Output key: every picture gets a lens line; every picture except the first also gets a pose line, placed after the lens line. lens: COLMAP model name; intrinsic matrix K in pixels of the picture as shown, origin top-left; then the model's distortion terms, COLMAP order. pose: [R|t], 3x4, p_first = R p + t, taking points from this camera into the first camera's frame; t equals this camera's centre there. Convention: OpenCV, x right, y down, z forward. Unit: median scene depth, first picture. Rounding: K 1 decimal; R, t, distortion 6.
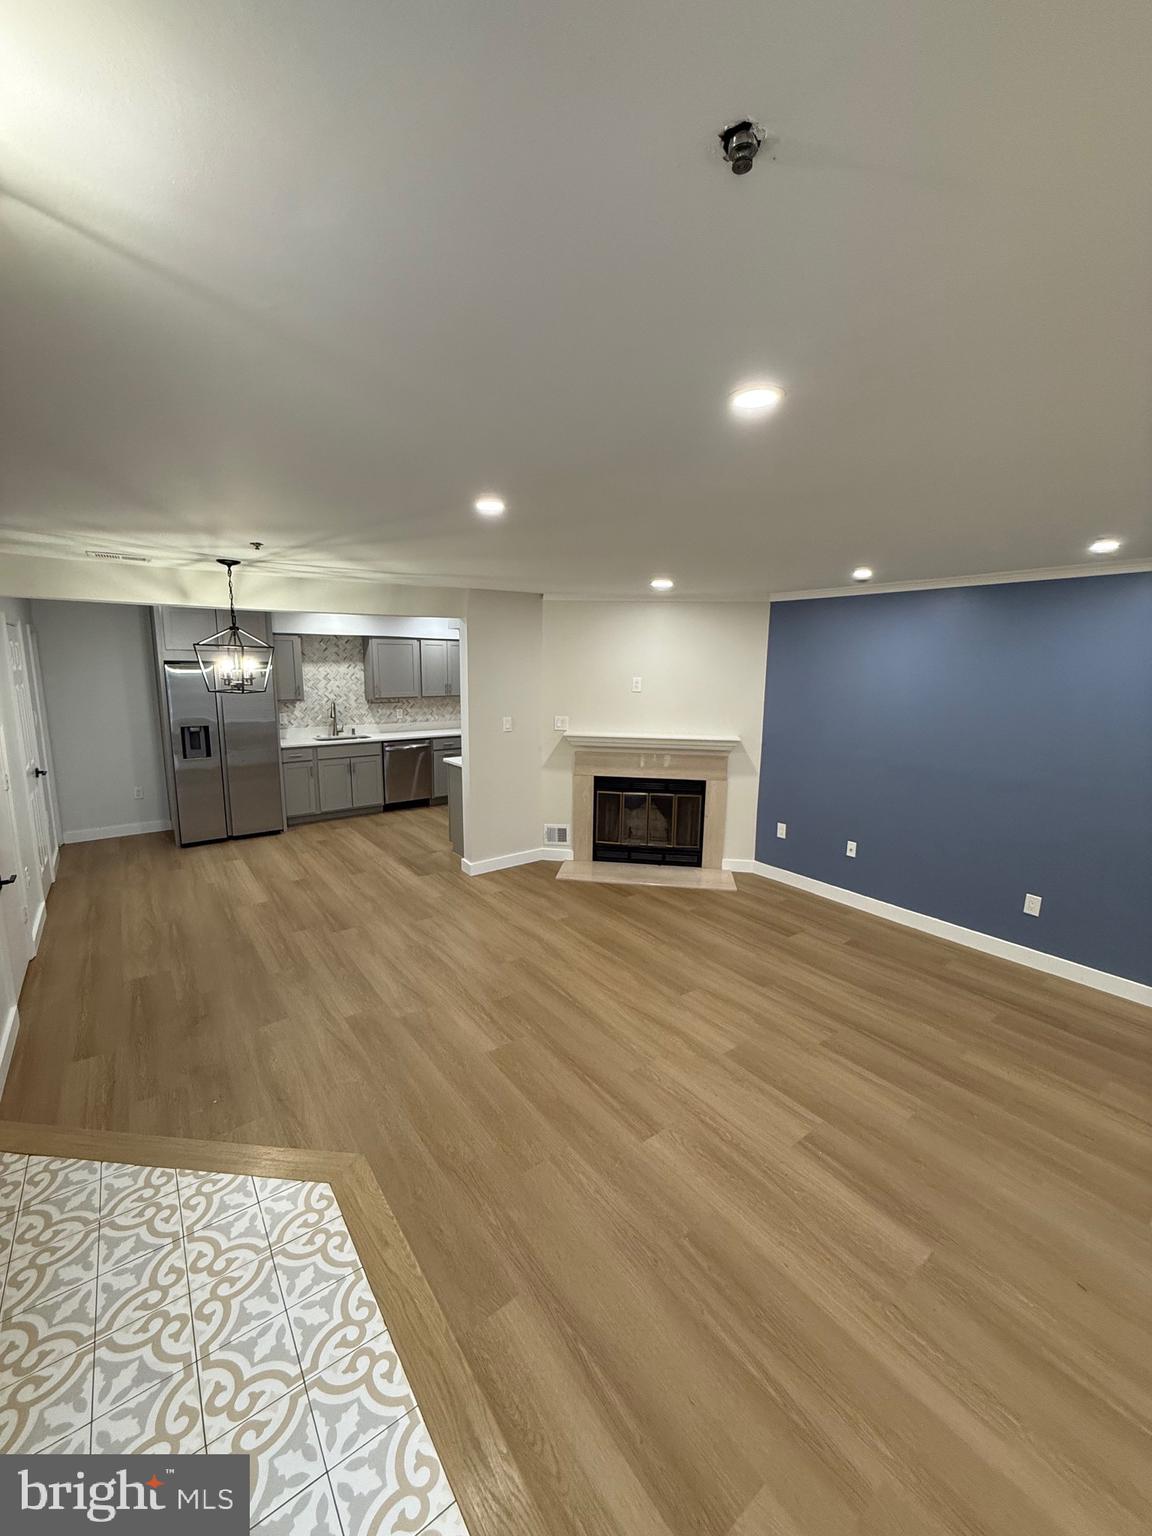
lens RADIAL K [[610.0, 0, 577.1], [0, 610.0, 761.3], [0, 0, 1]] dist [-0.000177, 0.000416]
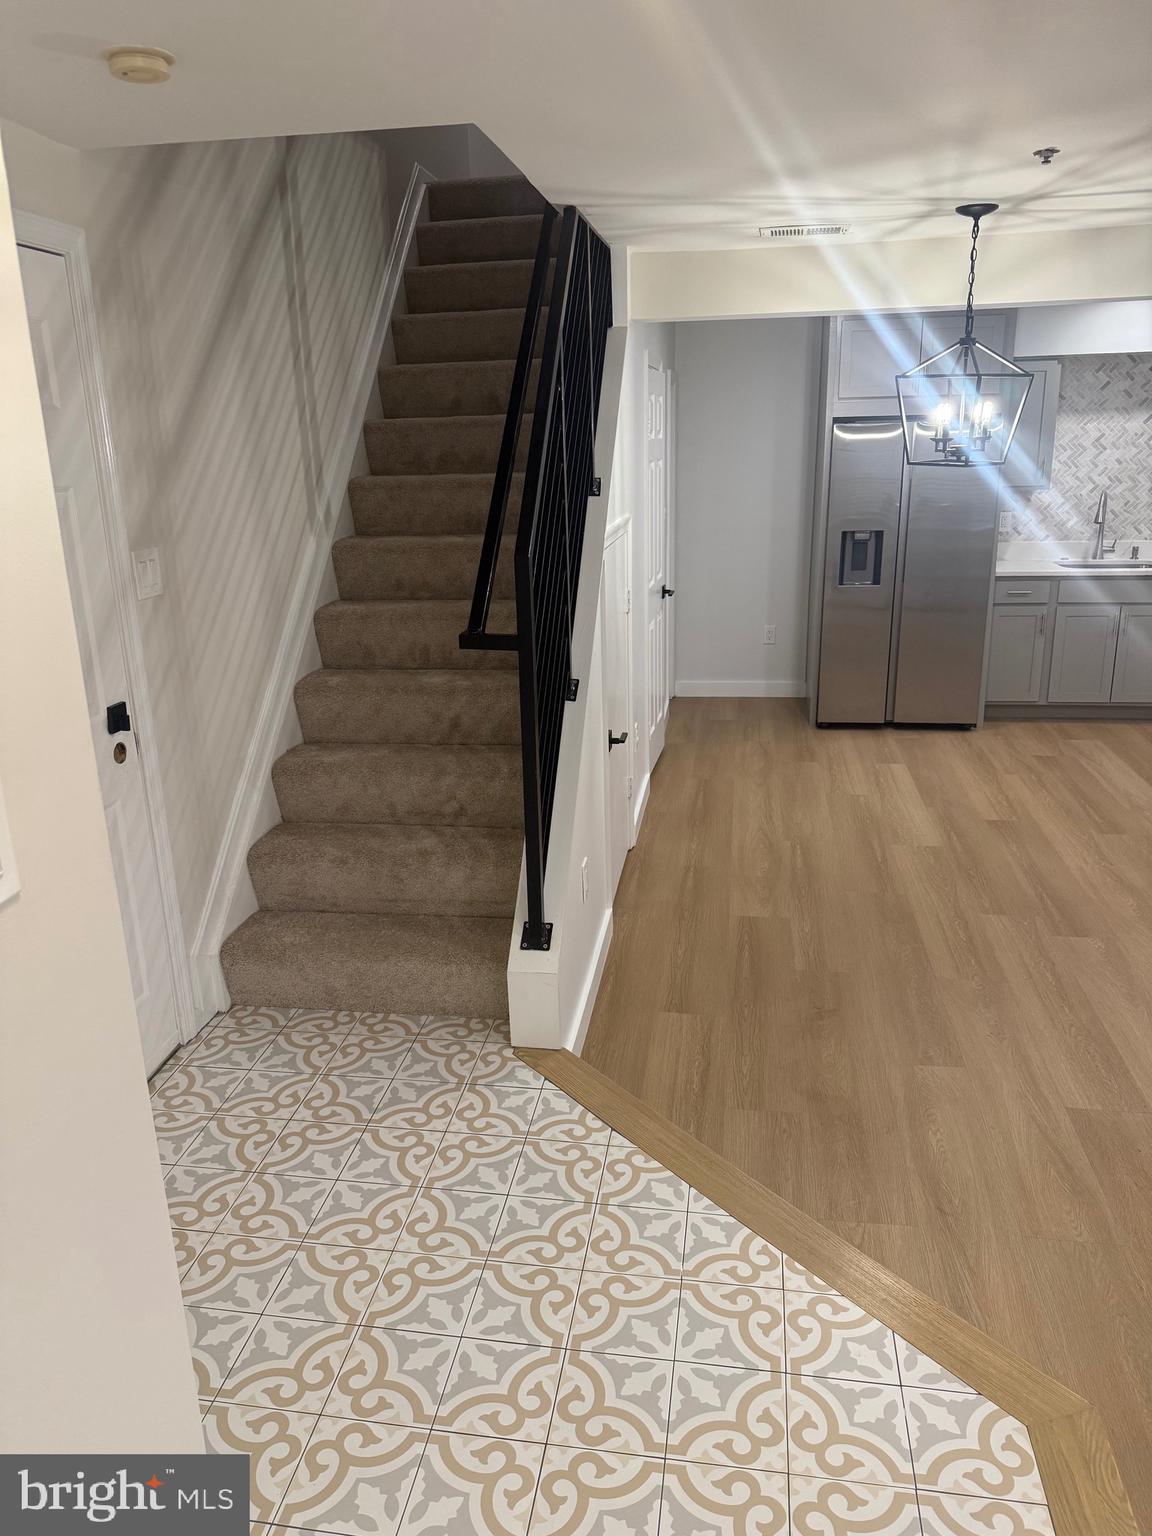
lens RADIAL K [[1068.8, 0, 555.6], [0, 1068.8, 768.2], [0, 0, 1]] dist [0.038289, -0.087109]
pose [[0.686237, 0.185163, -0.703416, -0.074269], [-0.079148, 0.980323, 0.180840, 0.006243], [0.723059, -0.068425, 0.687389, 0.064114]]
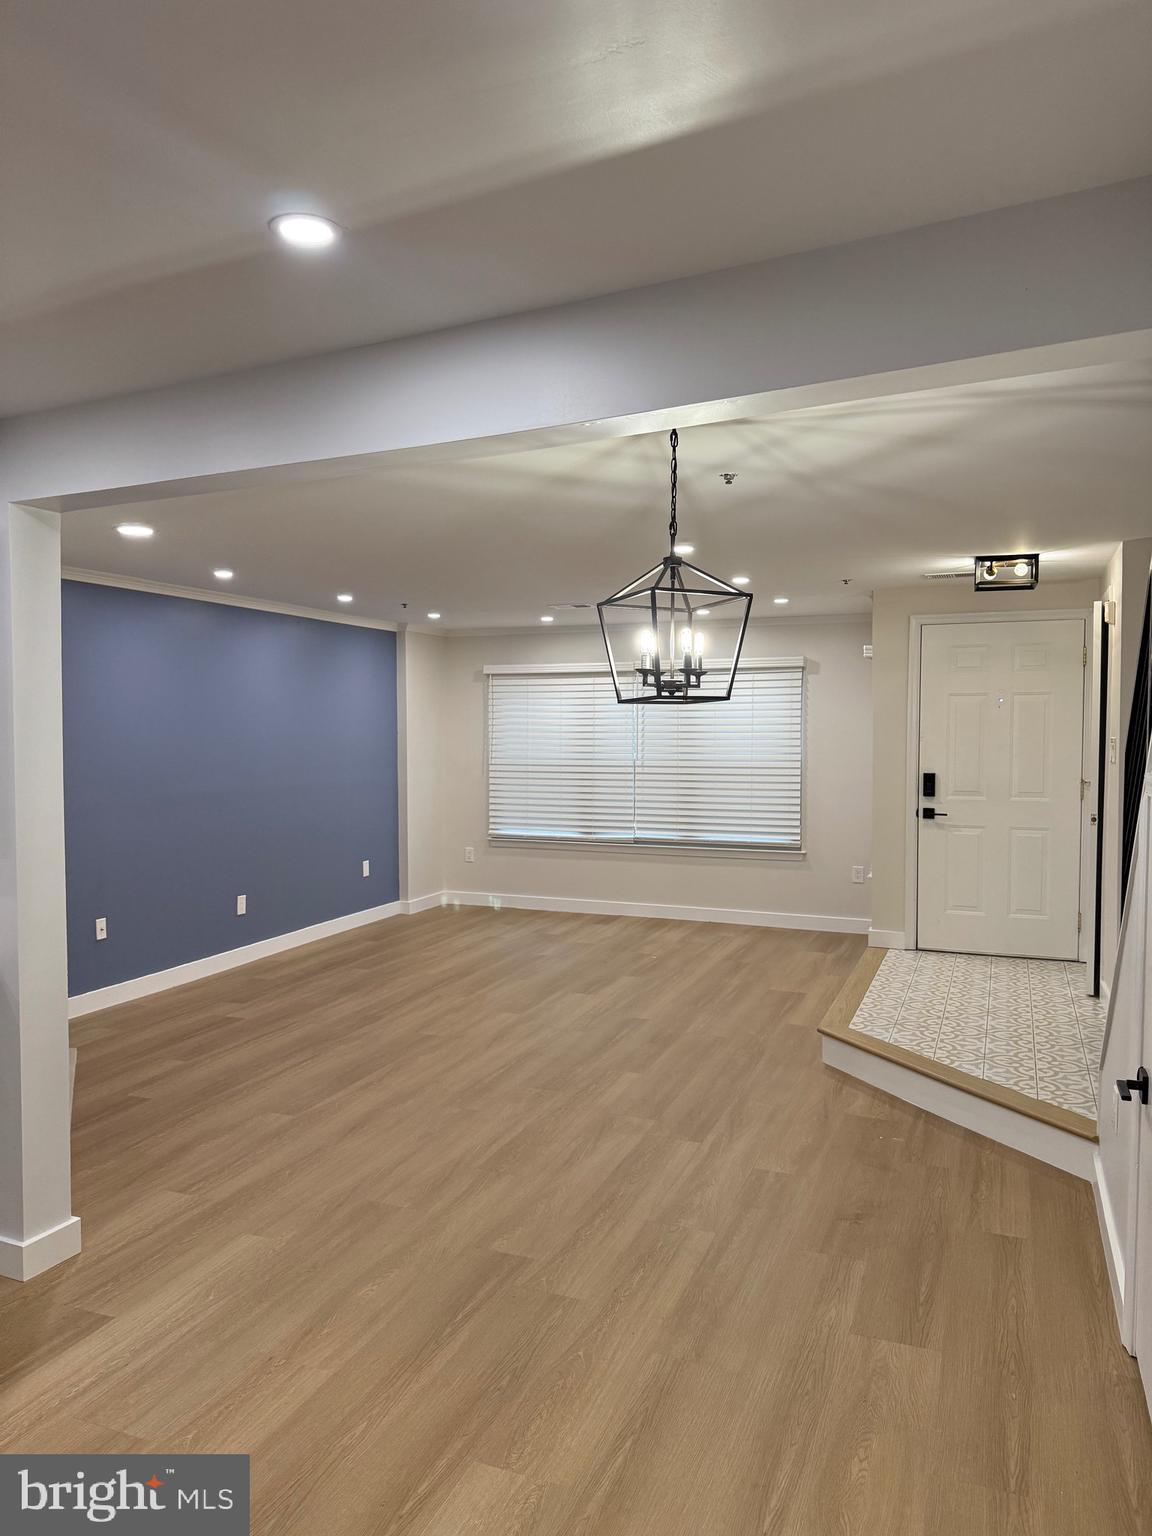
lens RADIAL K [[1068.8, 0, 555.6], [0, 1068.8, 768.2], [0, 0, 1]] dist [0.038289, -0.087109]
pose [[-0.508296, -0.046123, 0.859947, -1.100424], [0.136796, 0.981562, 0.133503, -0.169518], [-0.850248, 0.185497, -0.492614, 1.358655]]
